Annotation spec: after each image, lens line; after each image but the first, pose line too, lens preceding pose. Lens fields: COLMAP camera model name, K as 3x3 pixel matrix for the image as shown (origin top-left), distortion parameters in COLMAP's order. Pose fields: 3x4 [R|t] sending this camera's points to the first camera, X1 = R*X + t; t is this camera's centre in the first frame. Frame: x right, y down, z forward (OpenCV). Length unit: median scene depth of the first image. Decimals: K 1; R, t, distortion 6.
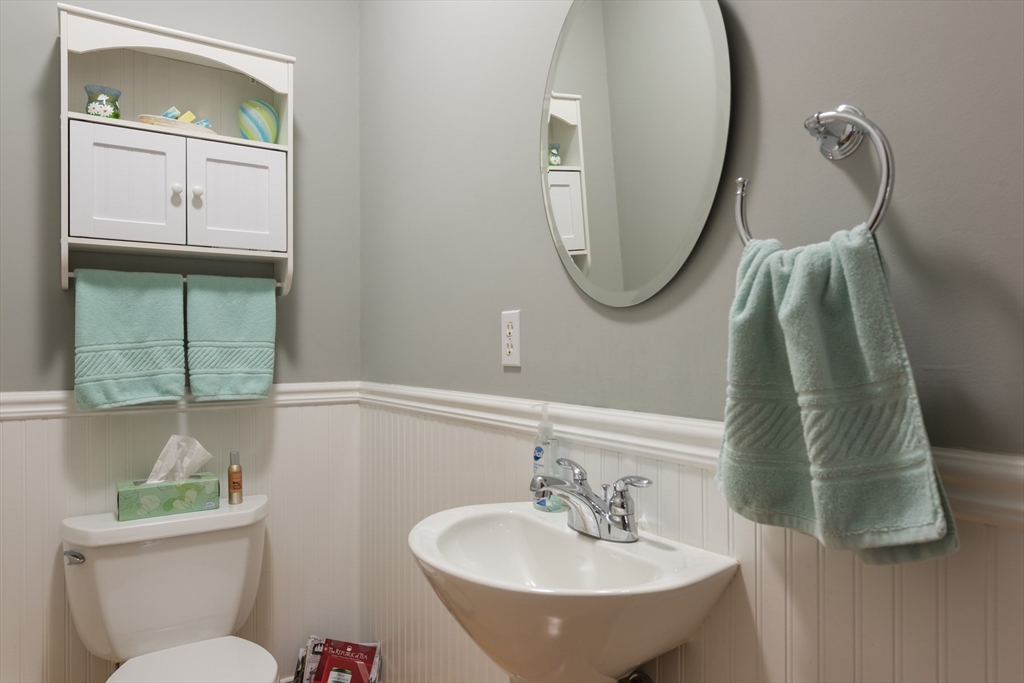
lens RADIAL K [[684.6, 0, 514.9], [0, 684.6, 350.0], [0, 0, 1]] dist [-0.000272, -0.000362]
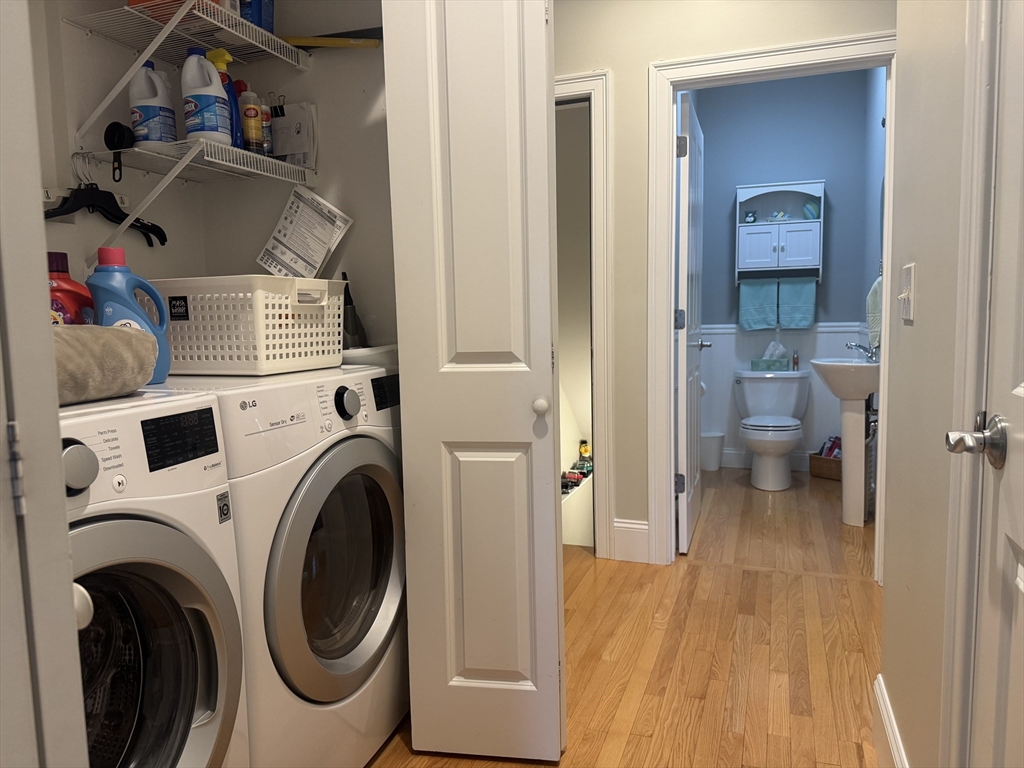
lens RADIAL K [[714.1, 0, 512.0], [0, 714.1, 390.0], [0, 0, 1]] dist [0.006924, -0.000231]
pose [[0.624326, 0.066224, -0.778352, 1.004234], [0.014022, 0.995289, 0.095929, 0.033713], [0.781038, -0.070805, 0.620456, -1.462094]]
